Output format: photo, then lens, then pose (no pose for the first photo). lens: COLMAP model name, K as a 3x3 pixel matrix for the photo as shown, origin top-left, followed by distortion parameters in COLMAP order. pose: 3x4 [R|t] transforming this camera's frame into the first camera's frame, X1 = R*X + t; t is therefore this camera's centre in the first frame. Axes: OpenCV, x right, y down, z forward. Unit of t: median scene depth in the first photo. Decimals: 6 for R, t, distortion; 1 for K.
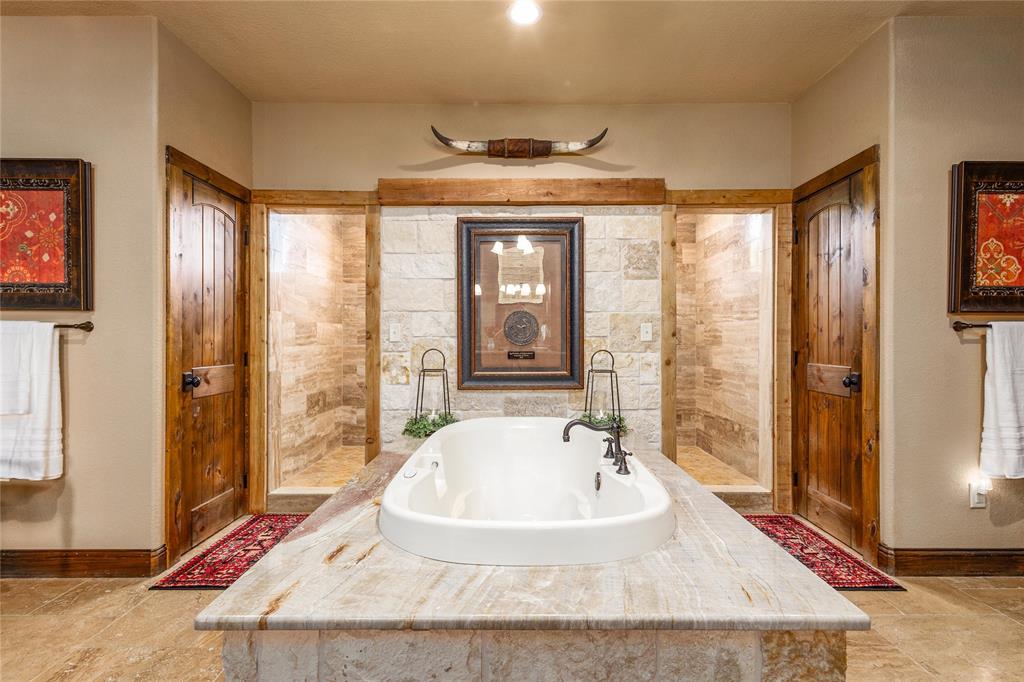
lens RADIAL K [[481.8, 0, 505.9], [0, 481.8, 336.6], [0, 0, 1]] dist [0.014744, -0.003372]
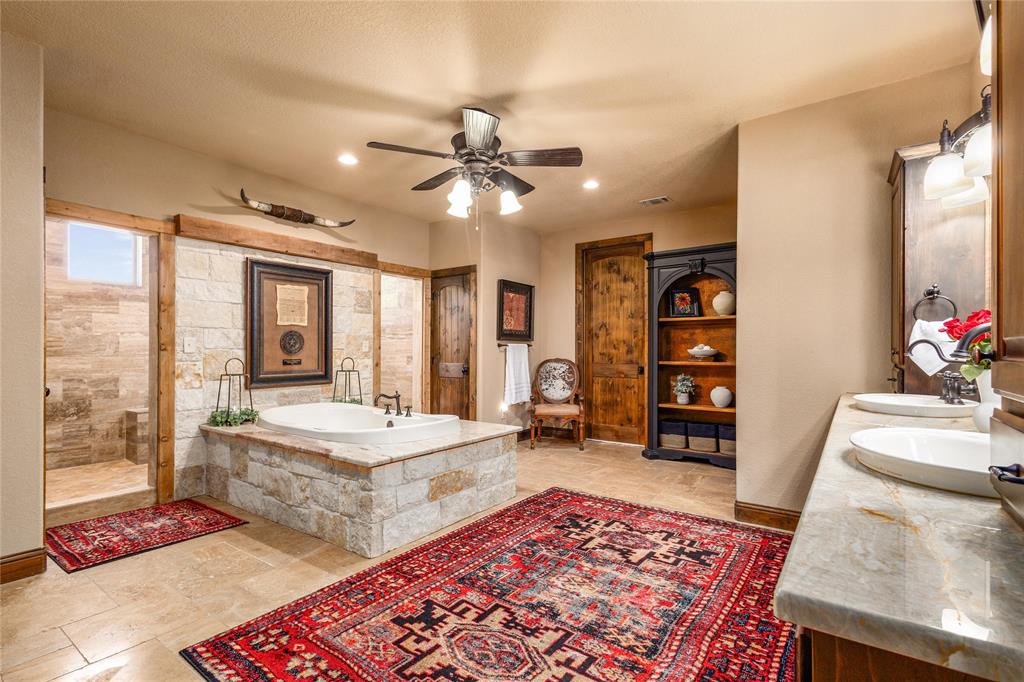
lens RADIAL K [[481.8, 0, 515.2], [0, 481.8, 347.2], [0, 0, 1]] dist [0.014744, -0.003372]
pose [[0.577584, 0.005927, 0.816310, -0.741615], [-0.004250, 0.999982, -0.004253, -0.001430], [-0.816320, -0.001013, 0.577599, -0.343842]]
